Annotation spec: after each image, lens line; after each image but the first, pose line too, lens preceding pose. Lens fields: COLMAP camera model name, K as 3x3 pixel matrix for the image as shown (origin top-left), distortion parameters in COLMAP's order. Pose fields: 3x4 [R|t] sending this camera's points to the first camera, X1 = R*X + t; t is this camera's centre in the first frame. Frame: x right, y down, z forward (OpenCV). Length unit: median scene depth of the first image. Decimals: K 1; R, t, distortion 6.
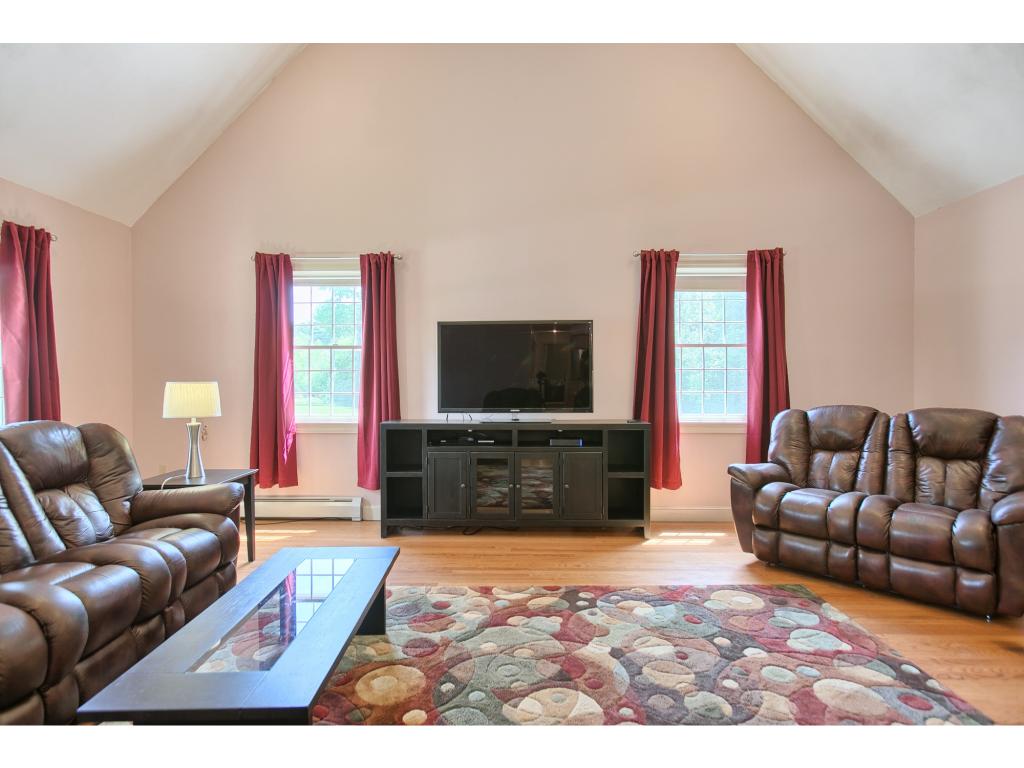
lens RADIAL K [[541.1, 0, 509.1], [0, 541.1, 384.7], [0, 0, 1]] dist [-0.005529, 0.000175]
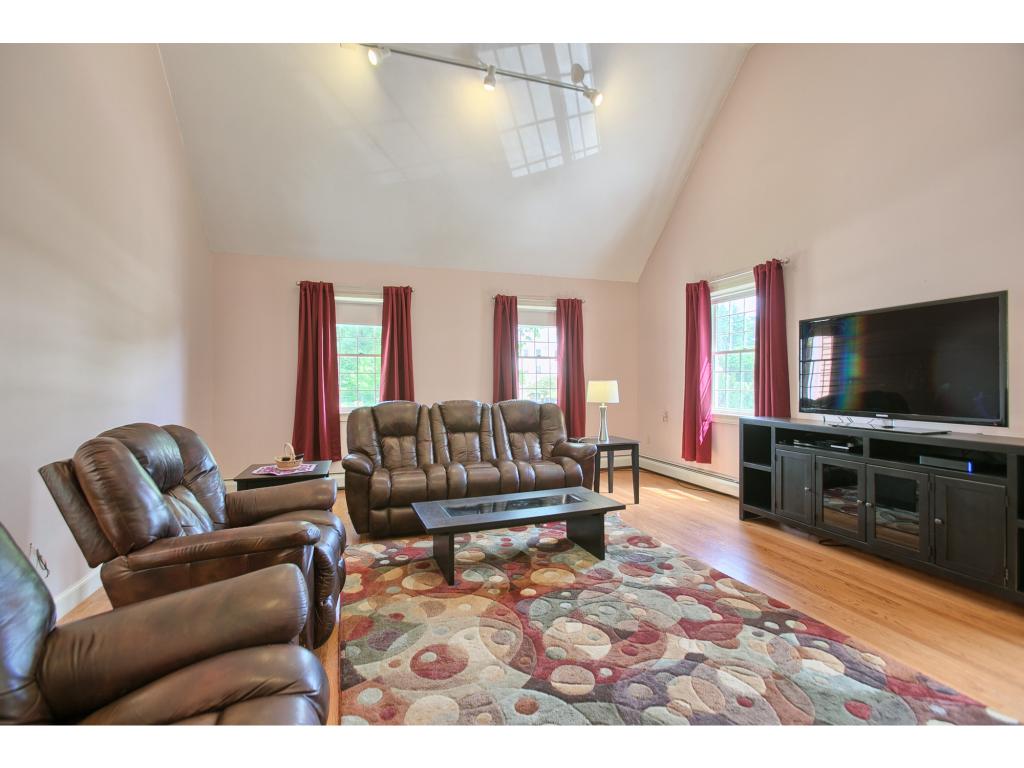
lens RADIAL K [[454.1, 0, 508.8], [0, 454.1, 381.2], [0, 0, 1]] dist [-0.001727, 0.002873]
pose [[0.338998, 0.002974, -0.940782, 0.654117], [-0.005595, 0.999984, 0.001145, -0.004077], [0.940770, 0.004876, 0.339009, 0.301257]]
